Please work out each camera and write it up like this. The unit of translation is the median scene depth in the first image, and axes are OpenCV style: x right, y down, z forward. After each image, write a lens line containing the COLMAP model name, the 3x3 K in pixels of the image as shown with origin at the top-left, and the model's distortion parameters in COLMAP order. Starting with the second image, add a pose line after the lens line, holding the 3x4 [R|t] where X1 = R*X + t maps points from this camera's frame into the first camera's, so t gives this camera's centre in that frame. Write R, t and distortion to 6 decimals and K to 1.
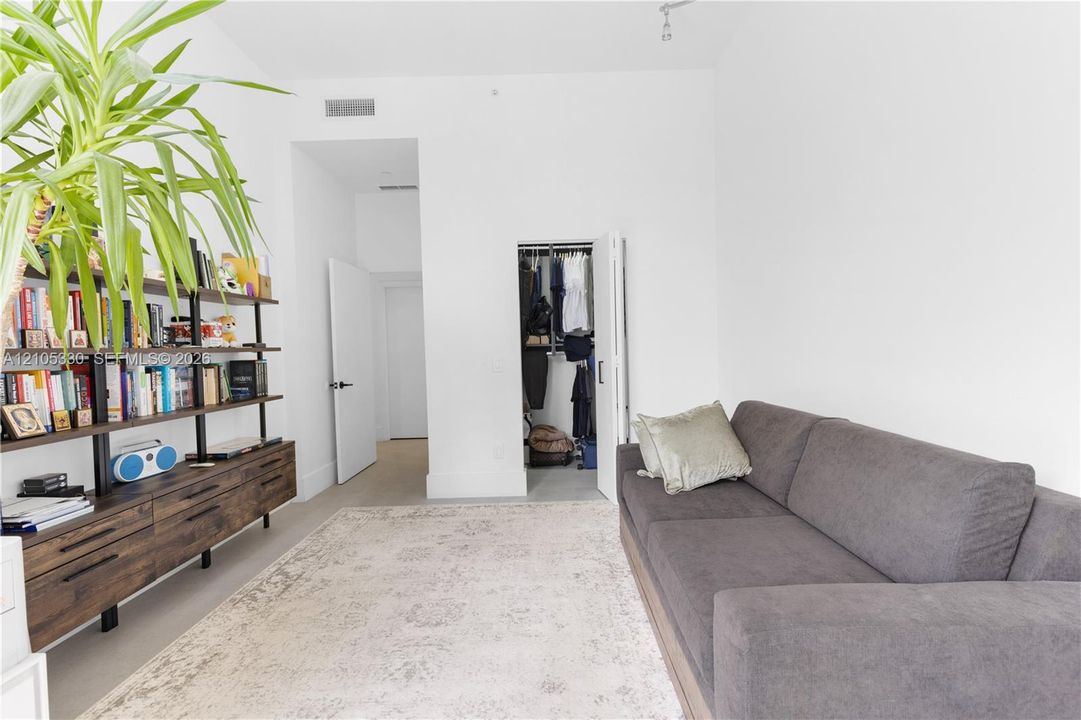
lens RADIAL K [[500.1, 0, 544.8], [0, 500.1, 360.6], [0, 0, 1]] dist [-0.000852, -0.000112]
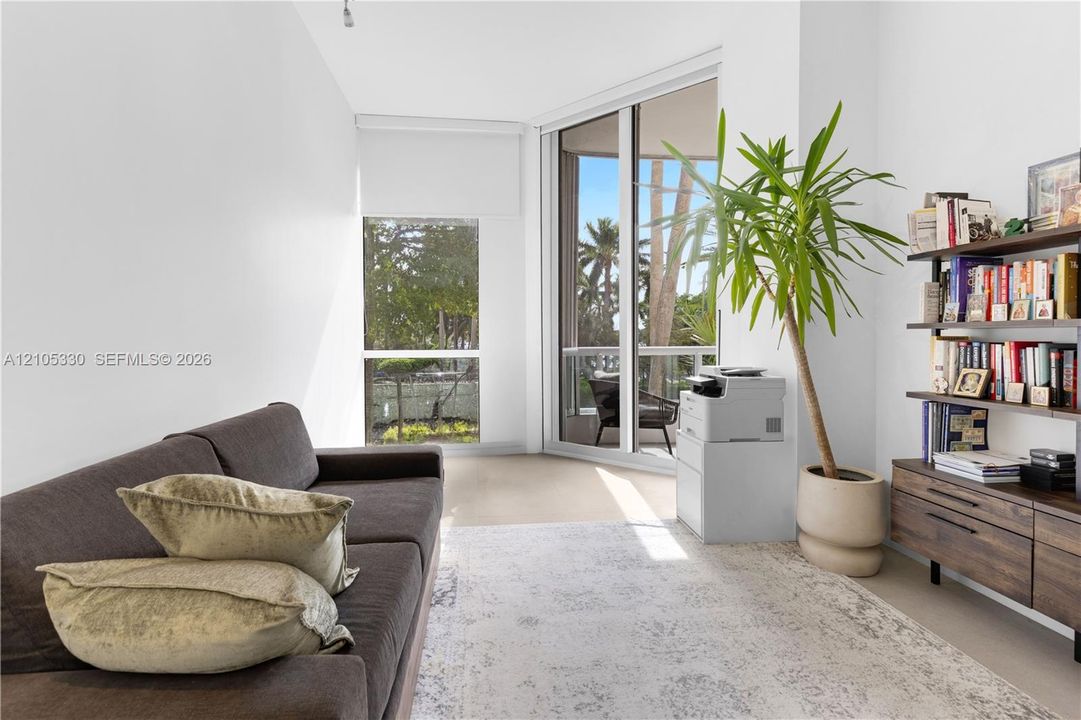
lens RADIAL K [[500.1, 0, 544.8], [0, 500.1, 350.4], [0, 0, 1]] dist [-0.000852, -0.000112]
pose [[-0.991007, 0.036943, -0.128610, 0.095446], [0.029065, 0.997615, 0.062602, -0.055471], [0.130616, 0.058301, -0.989717, 1.901229]]
